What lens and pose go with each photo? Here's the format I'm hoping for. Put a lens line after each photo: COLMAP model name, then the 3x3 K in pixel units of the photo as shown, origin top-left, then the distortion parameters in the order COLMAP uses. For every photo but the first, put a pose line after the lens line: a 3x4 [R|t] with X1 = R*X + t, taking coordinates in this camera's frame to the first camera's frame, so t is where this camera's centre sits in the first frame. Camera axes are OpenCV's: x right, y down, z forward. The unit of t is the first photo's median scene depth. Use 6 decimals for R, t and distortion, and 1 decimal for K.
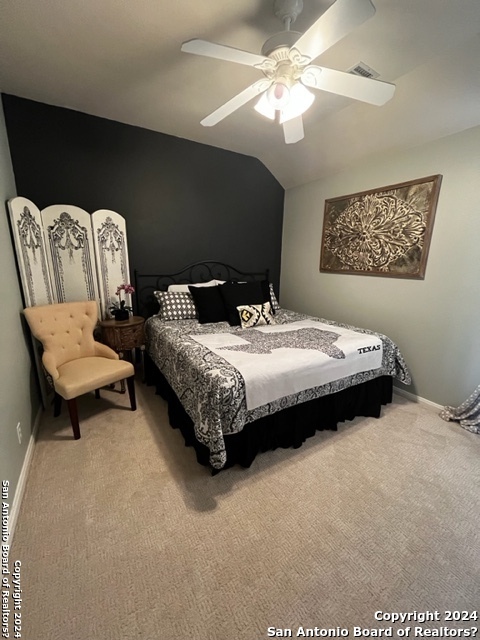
lens RADIAL K [[259.0, 0, 239.8], [0, 259.0, 319.8], [0, 0, 1]] dist [0.000170, 0.000648]
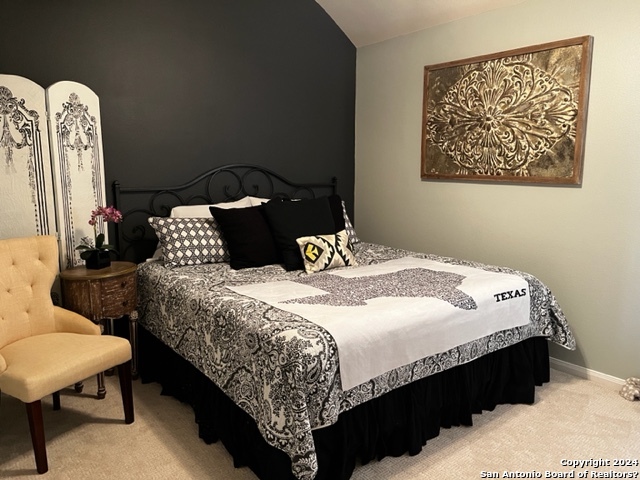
lens RADIAL K [[488.6, 0, 317.1], [0, 488.6, 237.3], [0, 0, 1]] dist [0.050270, -0.056098]
pose [[0.992493, -0.032477, 0.117908, -0.107818], [0.041291, 0.996470, -0.073097, 0.035228], [-0.115117, 0.077417, 0.990331, -0.155165]]
